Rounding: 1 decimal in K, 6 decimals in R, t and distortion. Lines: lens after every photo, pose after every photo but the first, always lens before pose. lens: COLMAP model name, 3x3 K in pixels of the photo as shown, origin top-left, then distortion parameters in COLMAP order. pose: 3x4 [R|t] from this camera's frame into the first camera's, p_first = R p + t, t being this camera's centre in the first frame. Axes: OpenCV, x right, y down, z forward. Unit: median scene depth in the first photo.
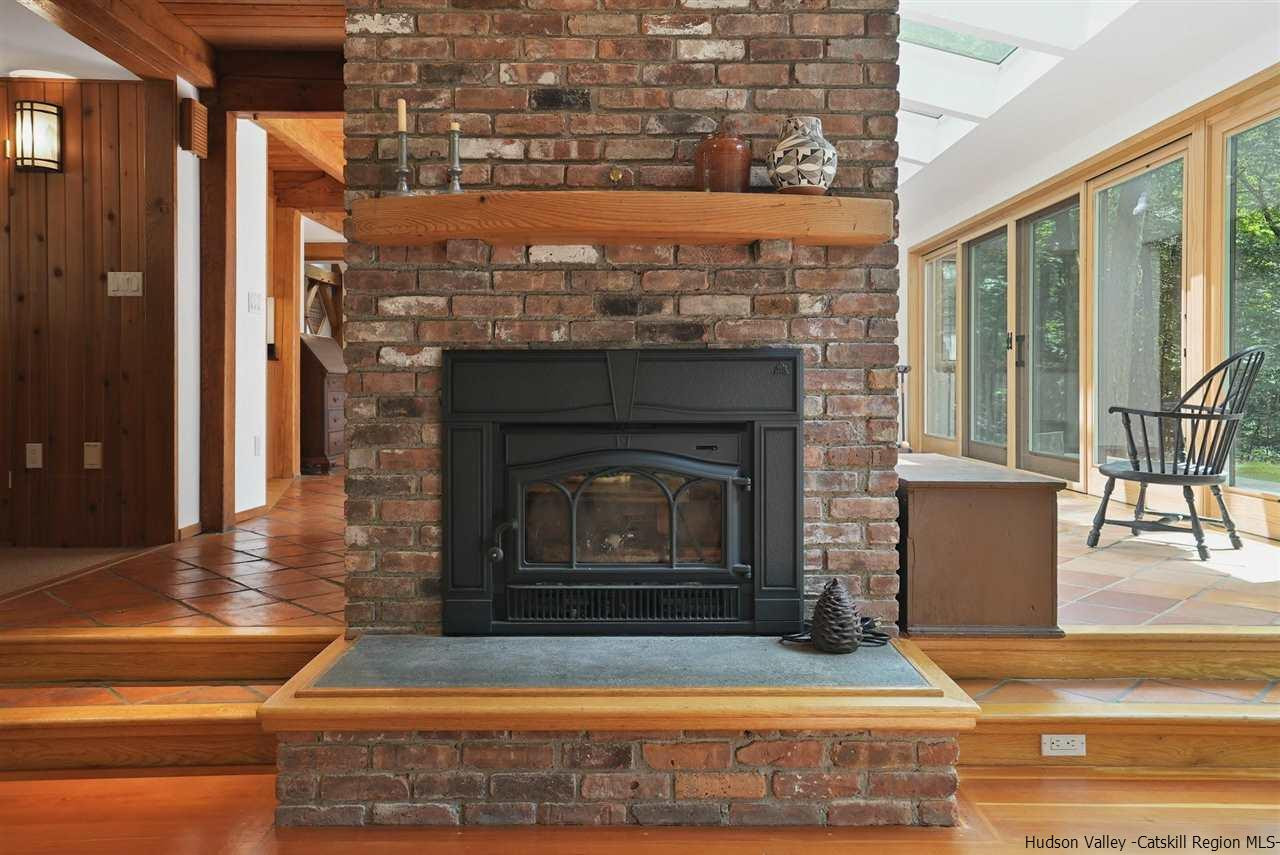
lens RADIAL K [[942.6, 0, 638.3], [0, 942.6, 380.0], [0, 0, 1]] dist [0.010304, 0.004839]
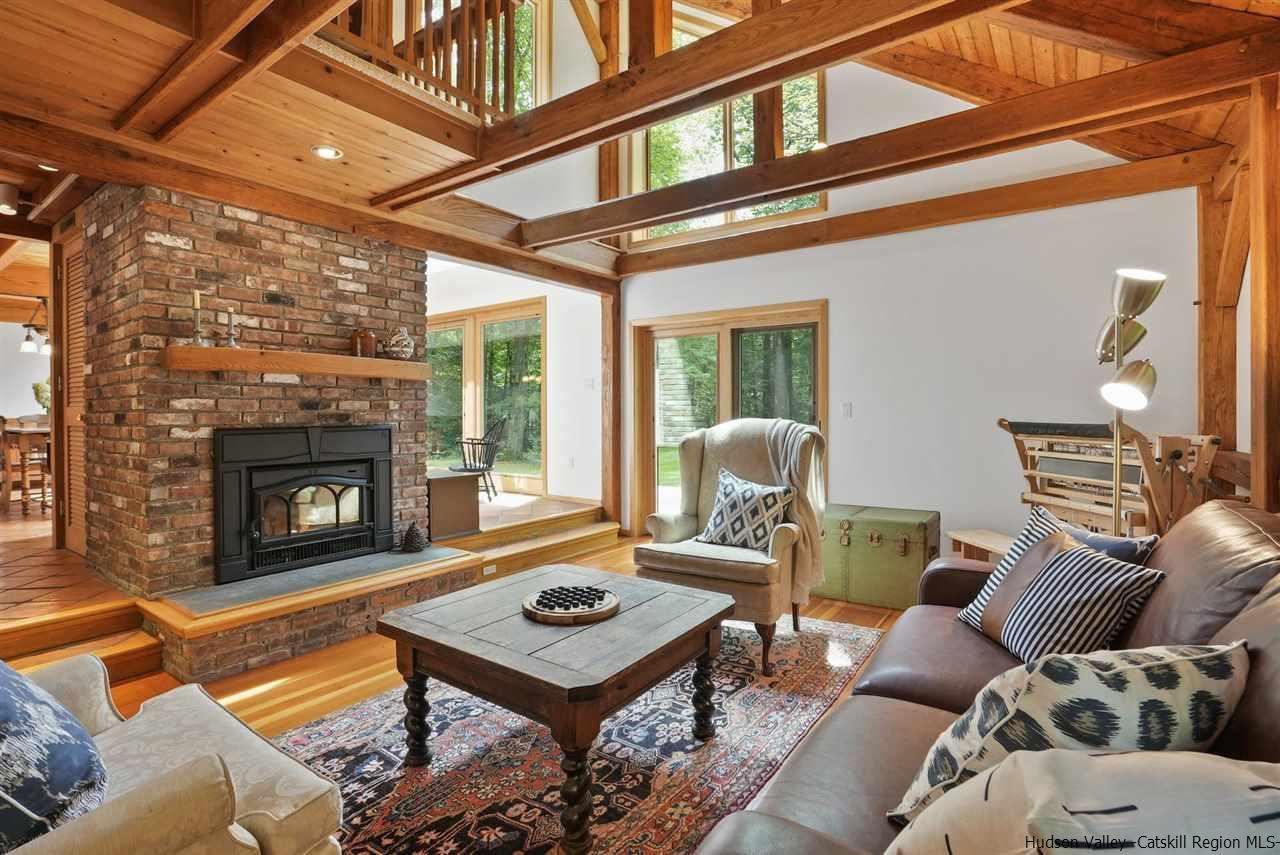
lens RADIAL K [[602.7, 0, 644.7], [0, 602.7, 419.8], [0, 0, 1]] dist [-0.036185, 0.000336]
pose [[0.570834, -0.010639, 0.820996, -0.663275], [0.002252, 0.999933, 0.011392, -0.059832], [-0.821062, -0.004654, 0.570820, -0.326334]]
